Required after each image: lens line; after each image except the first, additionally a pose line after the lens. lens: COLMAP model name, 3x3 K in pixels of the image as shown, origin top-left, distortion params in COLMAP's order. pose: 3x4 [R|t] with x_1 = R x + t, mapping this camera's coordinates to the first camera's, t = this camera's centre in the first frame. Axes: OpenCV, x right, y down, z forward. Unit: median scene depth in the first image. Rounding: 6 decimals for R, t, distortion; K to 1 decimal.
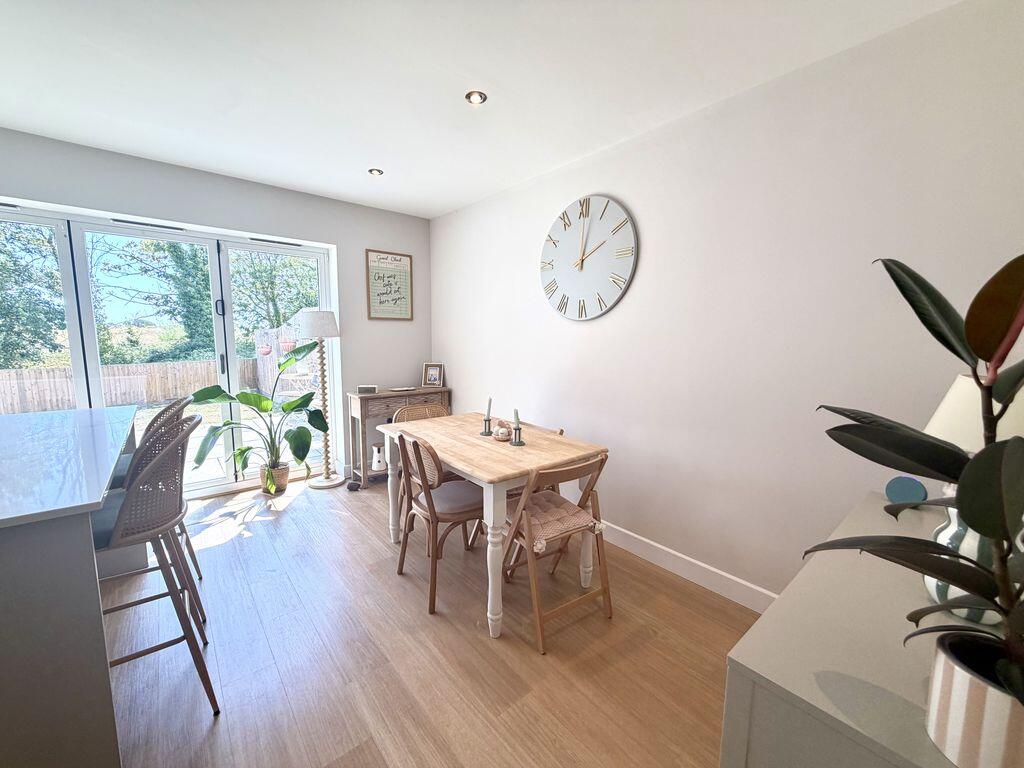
lens RADIAL K [[406.4, 0, 508.7], [0, 406.4, 382.6], [0, 0, 1]] dist [-0.000773, 0.000000]
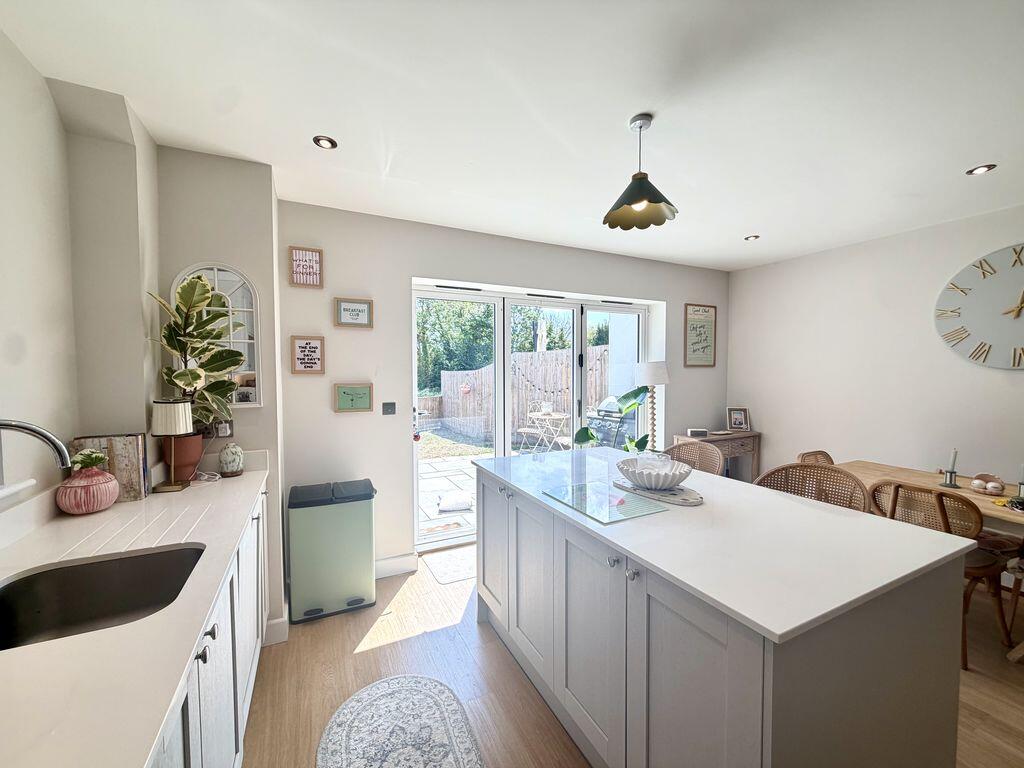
lens RADIAL K [[406.4, 0, 513.3], [0, 406.4, 385.0], [0, 0, 1]] dist [-0.000773, 0.000000]
pose [[0.969753, -0.006139, -0.244010, -0.525486], [-0.013476, 0.996812, -0.078635, -0.016908], [0.243715, 0.079544, 0.966579, -0.150401]]
